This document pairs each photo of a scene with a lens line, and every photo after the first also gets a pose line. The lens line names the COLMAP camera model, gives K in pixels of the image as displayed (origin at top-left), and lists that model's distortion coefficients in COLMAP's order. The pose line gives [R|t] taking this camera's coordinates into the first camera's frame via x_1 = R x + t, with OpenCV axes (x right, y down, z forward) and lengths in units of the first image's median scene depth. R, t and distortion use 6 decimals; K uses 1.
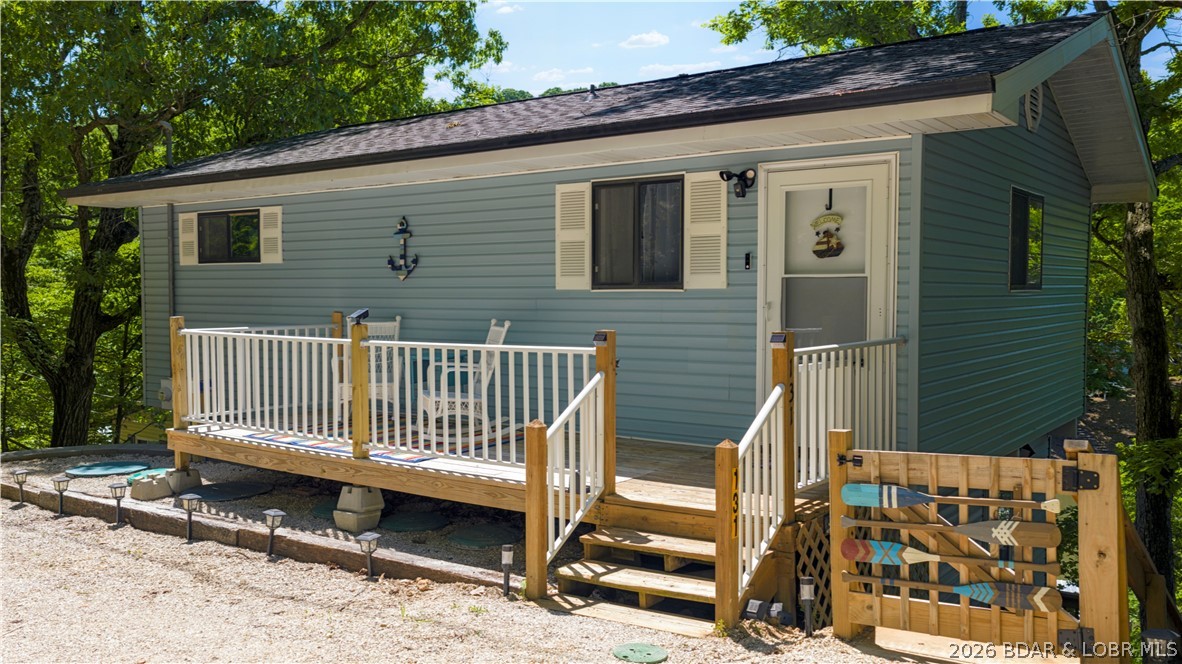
lens RADIAL K [[973.6, 0, 595.1], [0, 973.6, 327.5], [0, 0, 1]] dist [0.042825, -0.030615]
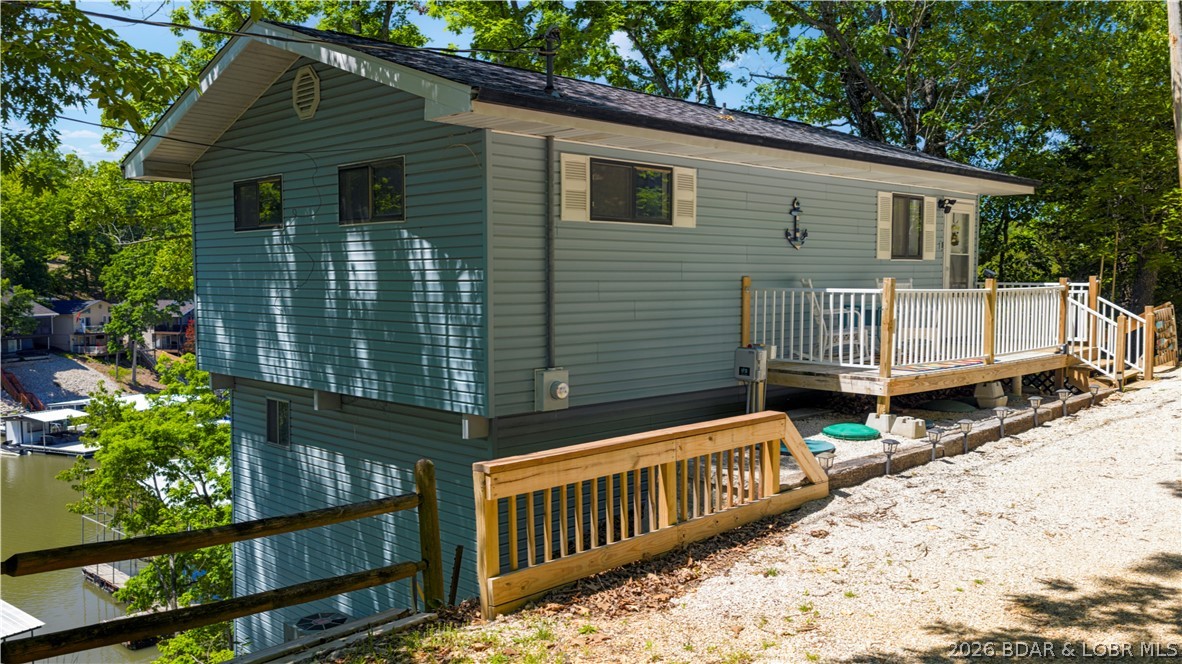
lens RADIAL K [[973.6, 0, 593.0], [0, 973.6, 331.5], [0, 0, 1]] dist [0.042825, -0.030615]
pose [[0.160519, -0.058868, 0.985276, -1.661368], [0.035122, 0.997928, 0.053902, -0.023702], [-0.986408, 0.025953, 0.162254, 1.204858]]
